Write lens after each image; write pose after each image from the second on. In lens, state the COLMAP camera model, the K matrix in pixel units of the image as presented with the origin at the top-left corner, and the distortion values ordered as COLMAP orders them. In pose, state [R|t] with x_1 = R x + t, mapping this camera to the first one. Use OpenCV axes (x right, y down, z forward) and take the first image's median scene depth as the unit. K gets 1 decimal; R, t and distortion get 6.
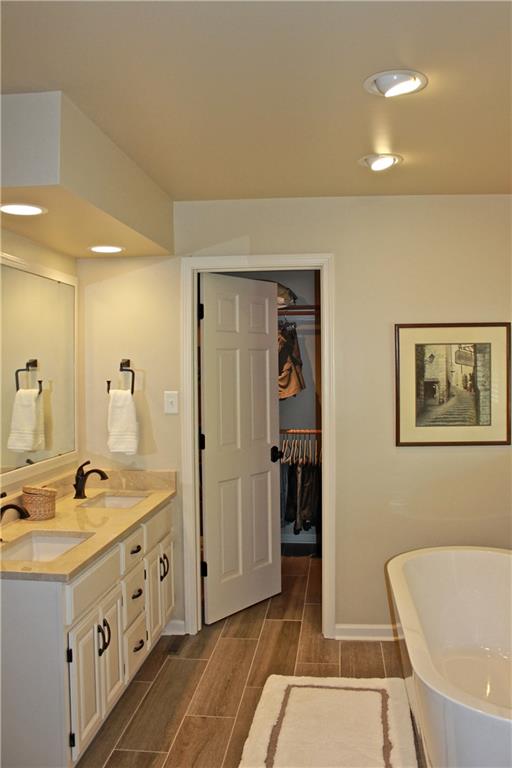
lens RADIAL K [[669.0, 0, 256.0], [0, 669.0, 384.0], [0, 0, 1]] dist [-0.191687, 0.198140]
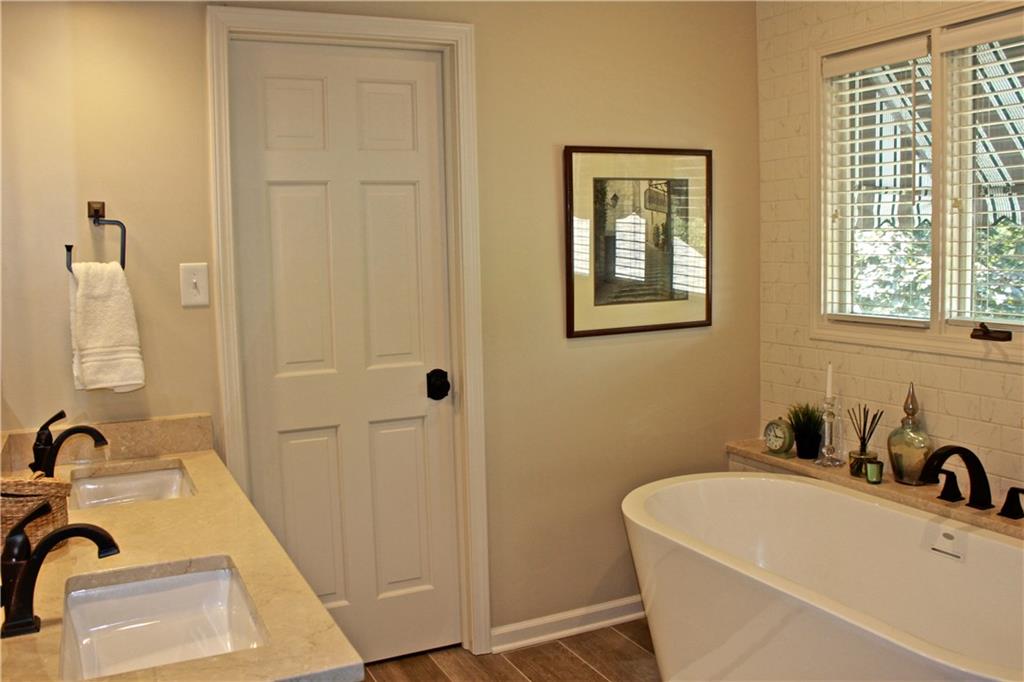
lens RADIAL K [[892.0, 0, 512.0], [0, 892.0, 341.0], [0, 0, 1]] dist [-0.191687, 0.198140]
pose [[0.848140, -0.069358, 0.525213, -0.291798], [0.030031, 0.996093, 0.083045, 0.023956], [-0.528921, -0.054661, 0.846909, 0.301763]]
